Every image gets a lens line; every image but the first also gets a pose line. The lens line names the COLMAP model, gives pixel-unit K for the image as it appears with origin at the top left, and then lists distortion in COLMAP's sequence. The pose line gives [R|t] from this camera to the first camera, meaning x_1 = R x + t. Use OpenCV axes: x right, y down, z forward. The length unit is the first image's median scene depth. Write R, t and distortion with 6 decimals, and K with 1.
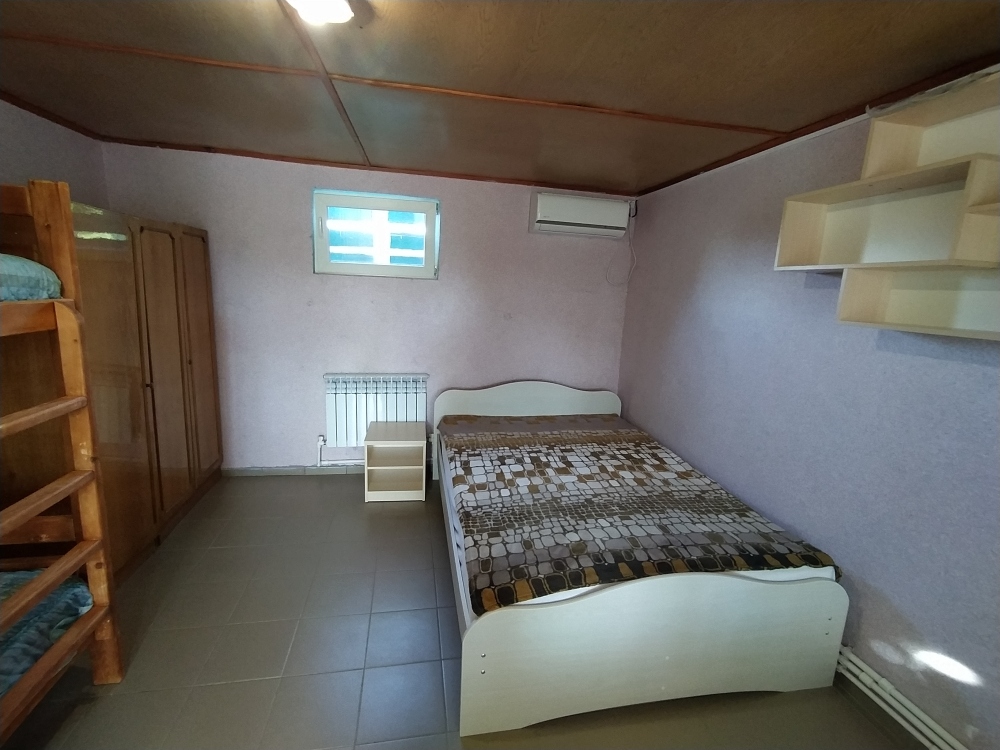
lens RADIAL K [[461.0, 0, 501.4], [0, 461.0, 373.5], [0, 0, 1]] dist [-0.045296, 0.034807]
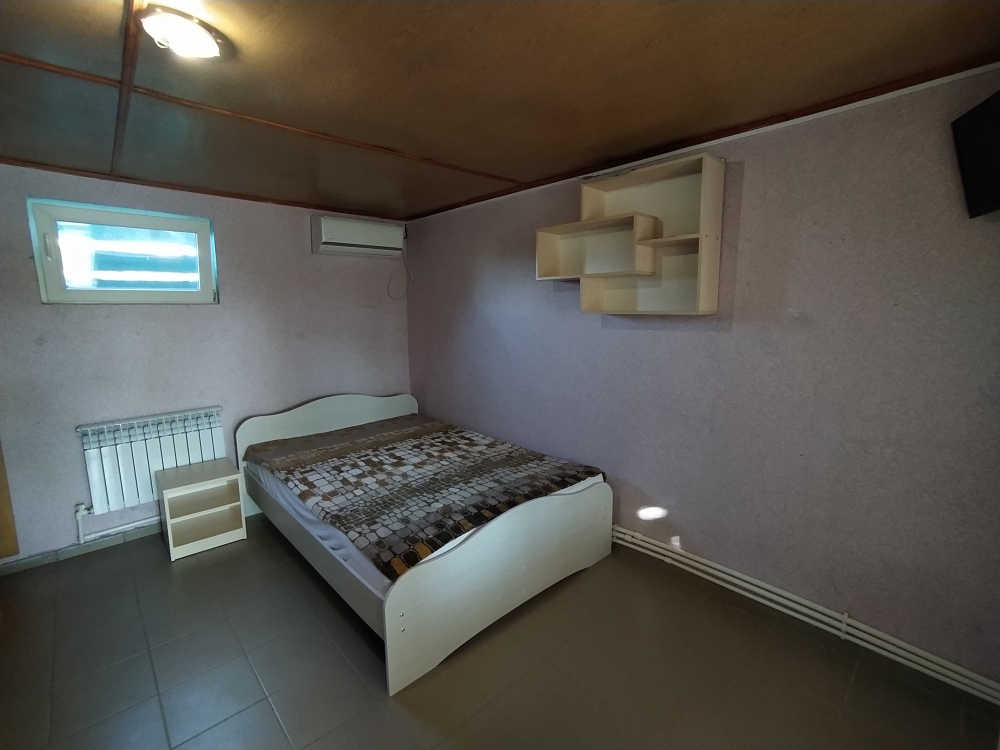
lens RADIAL K [[461.0, 0, 501.4], [0, 461.0, 373.5], [0, 0, 1]] dist [-0.045296, 0.034807]
pose [[0.842067, -0.135526, 0.522069, -0.223344], [0.154032, 0.988033, 0.008044, 0.024511], [-0.516912, 0.073642, 0.852865, -0.109809]]
